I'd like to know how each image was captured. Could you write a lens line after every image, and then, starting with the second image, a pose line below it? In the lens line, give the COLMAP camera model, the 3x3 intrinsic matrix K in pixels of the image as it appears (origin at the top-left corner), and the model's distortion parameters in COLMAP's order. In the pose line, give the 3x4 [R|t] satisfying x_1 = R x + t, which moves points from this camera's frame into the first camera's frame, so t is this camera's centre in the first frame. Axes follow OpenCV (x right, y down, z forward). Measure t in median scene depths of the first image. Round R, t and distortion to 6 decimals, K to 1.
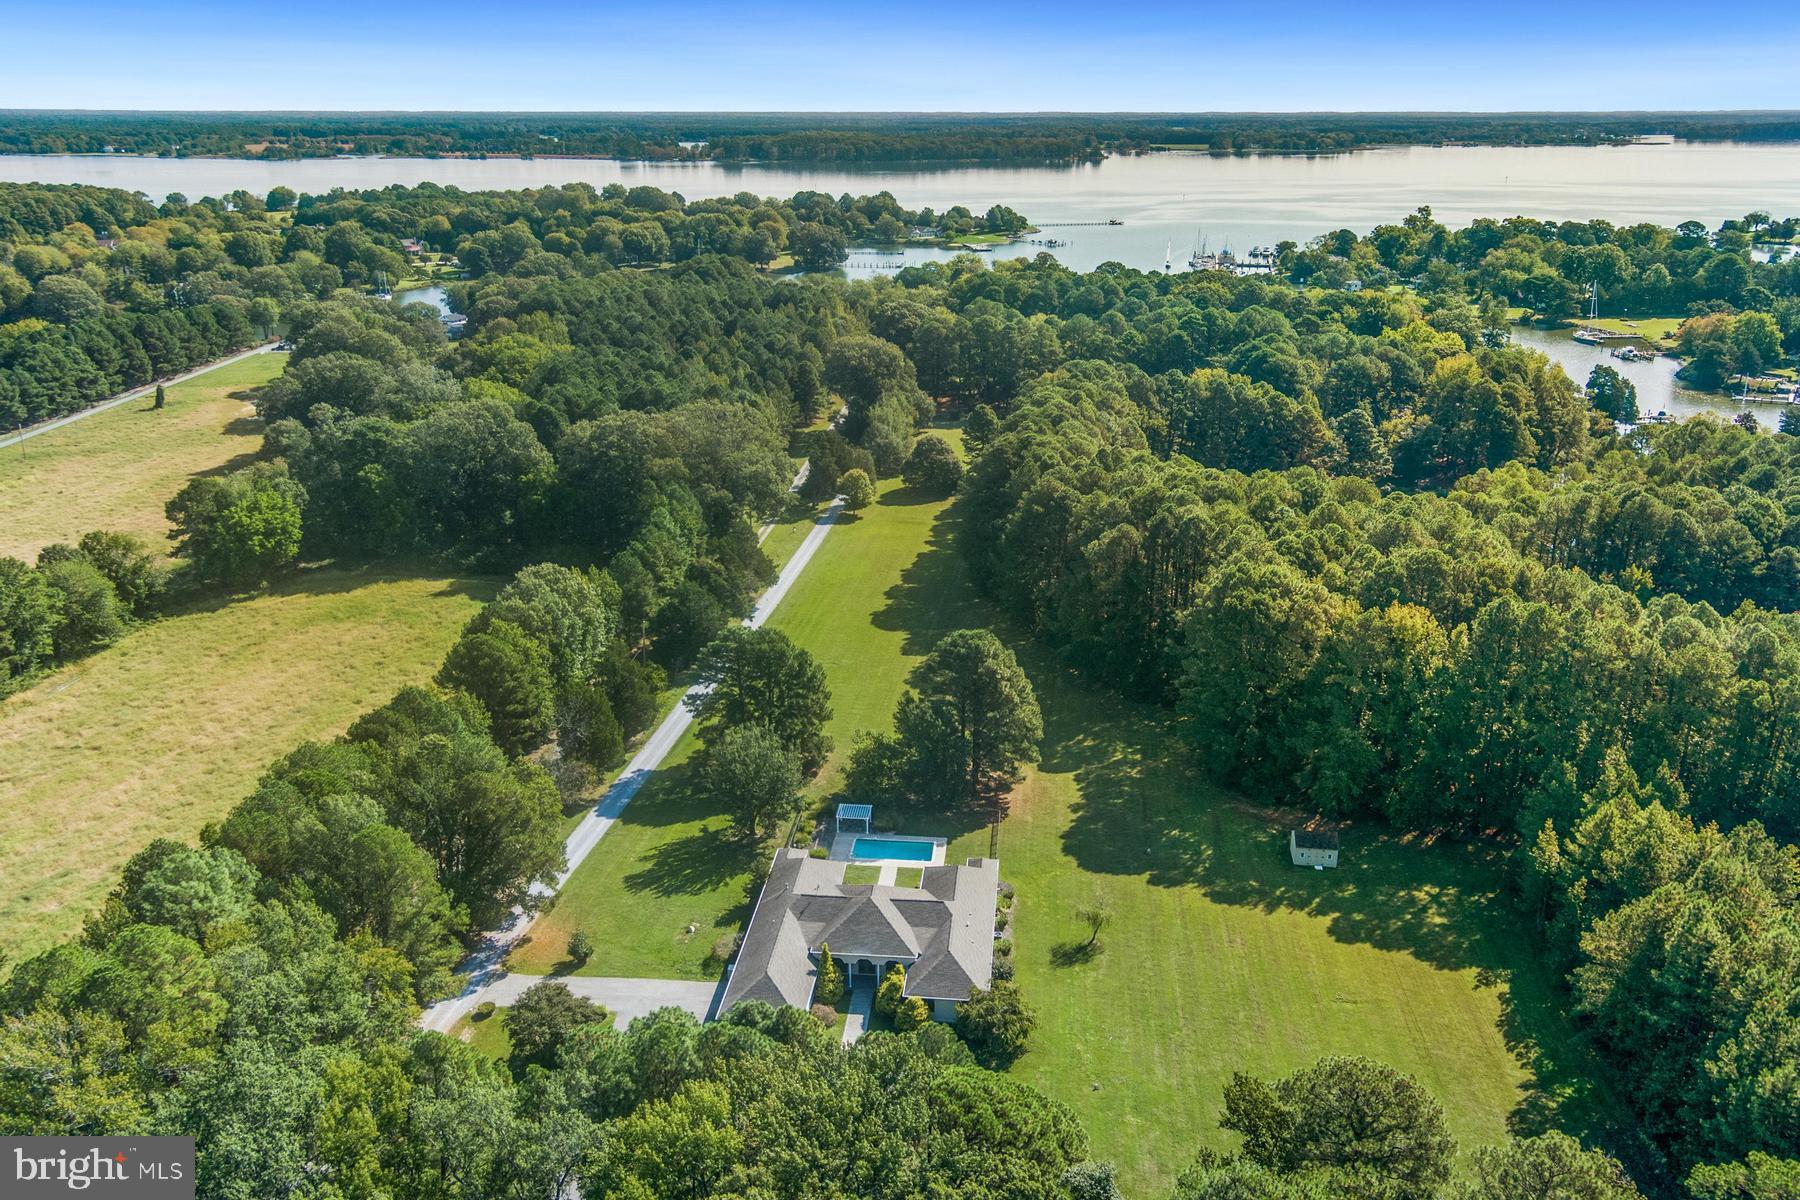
lens RADIAL K [[1380.5, 0, 893.9], [0, 1380.5, 585.4], [0, 0, 1]] dist [-0.023097, 0.010175]
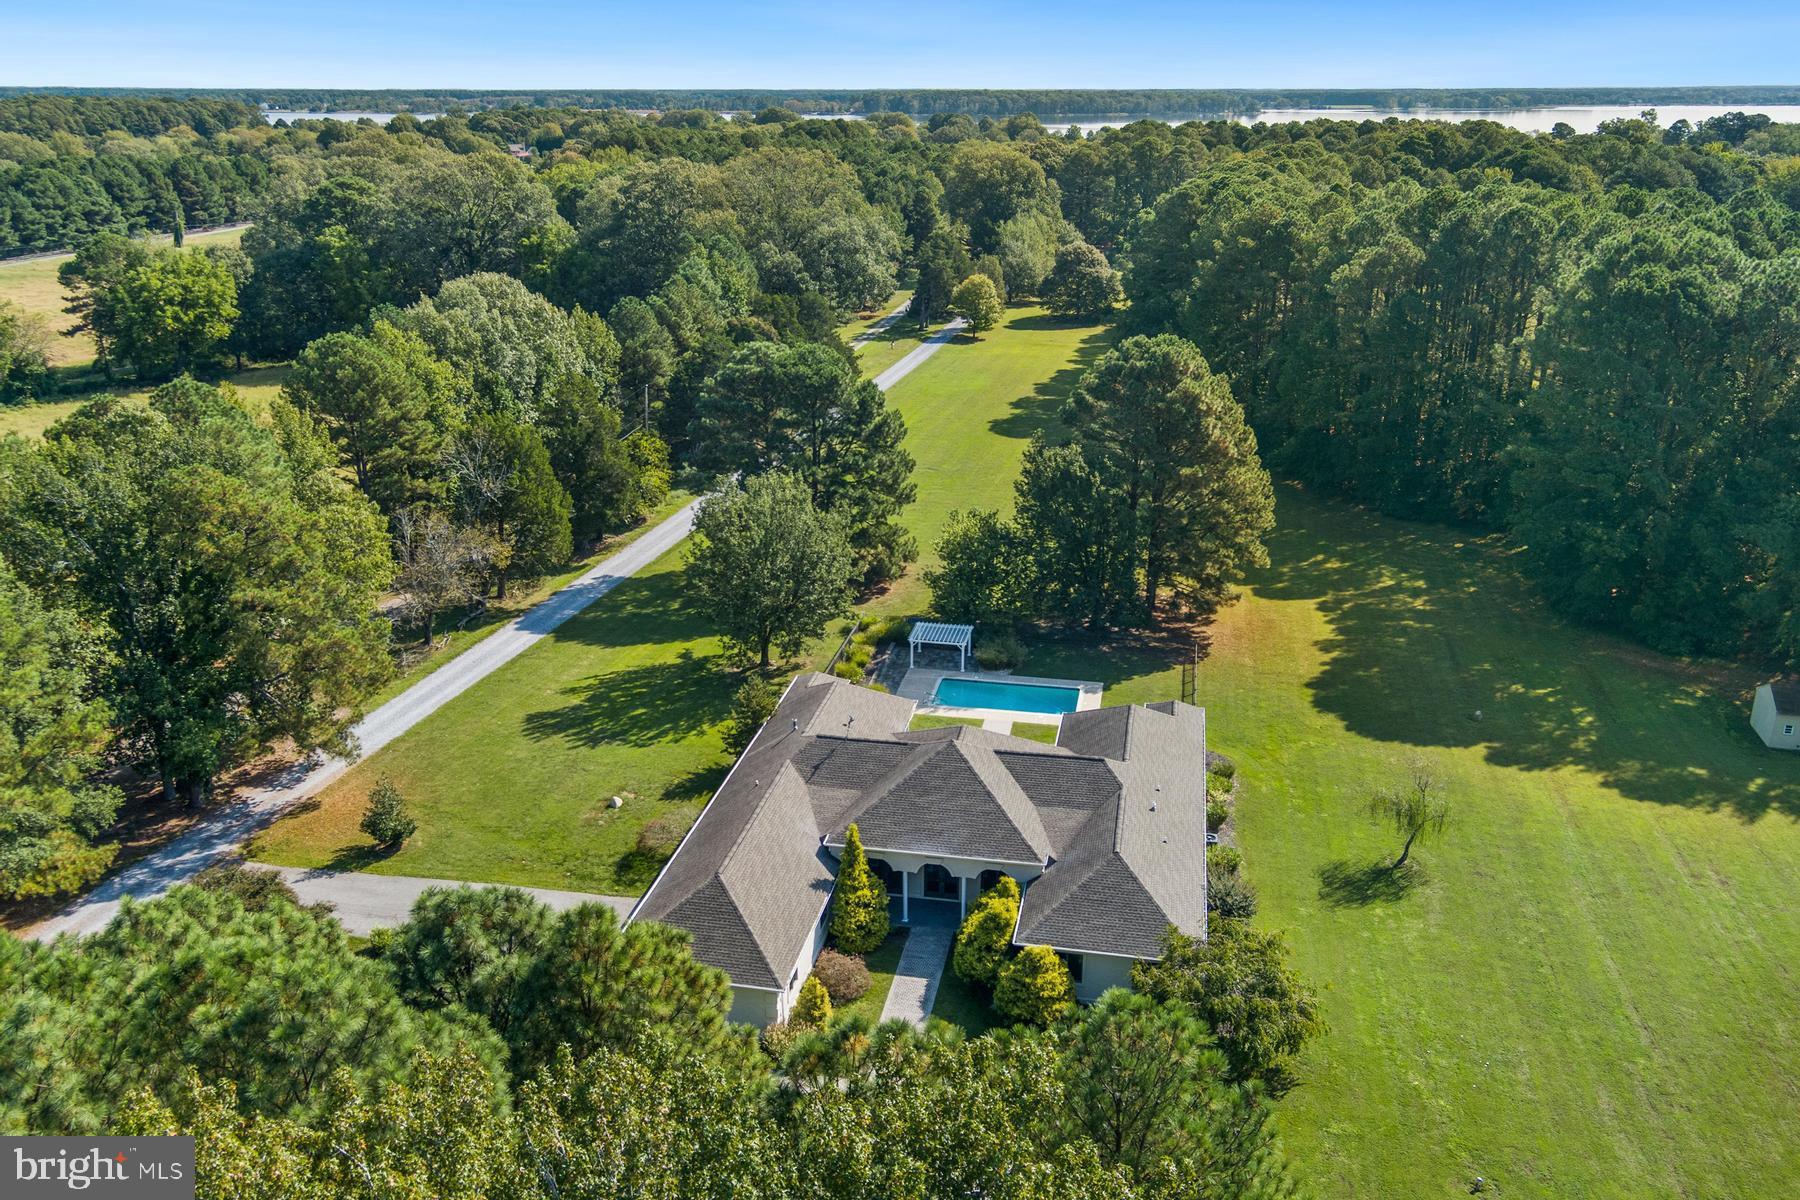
lens RADIAL K [[1380.5, 0, 895.8], [0, 1380.5, 615.1], [0, 0, 1]] dist [-0.023097, 0.010175]
pose [[0.995314, 0.033031, -0.090880, 0.004368], [-0.029455, 0.998749, 0.040412, 0.129789], [0.092102, -0.037545, 0.995042, 0.411414]]
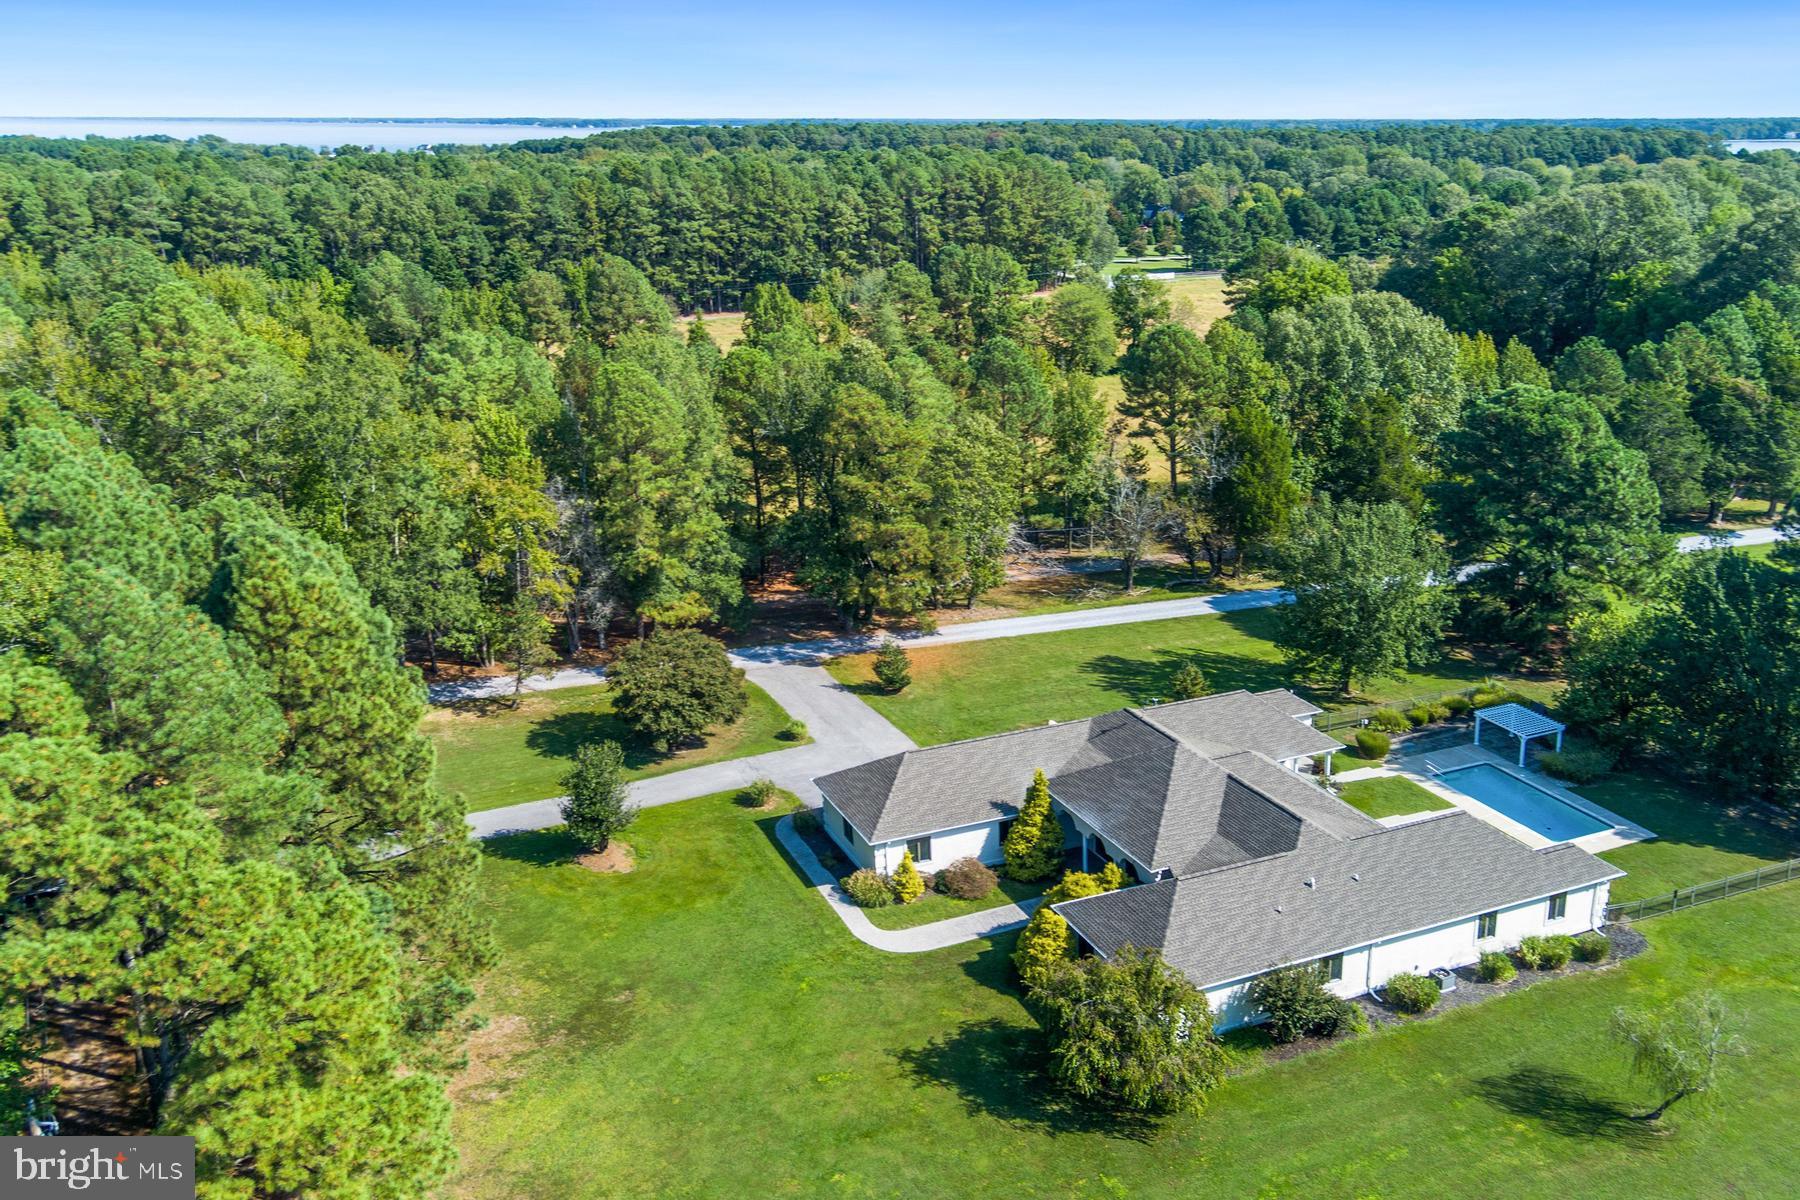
lens RADIAL K [[1380.5, 0, 897.4], [0, 1380.5, 599.0], [0, 0, 1]] dist [-0.023097, 0.010175]
pose [[0.485315, 0.268885, -0.831968, 0.268733], [-0.260915, 0.952721, 0.155711, 0.099915], [0.834502, 0.141504, 0.532526, 0.512927]]
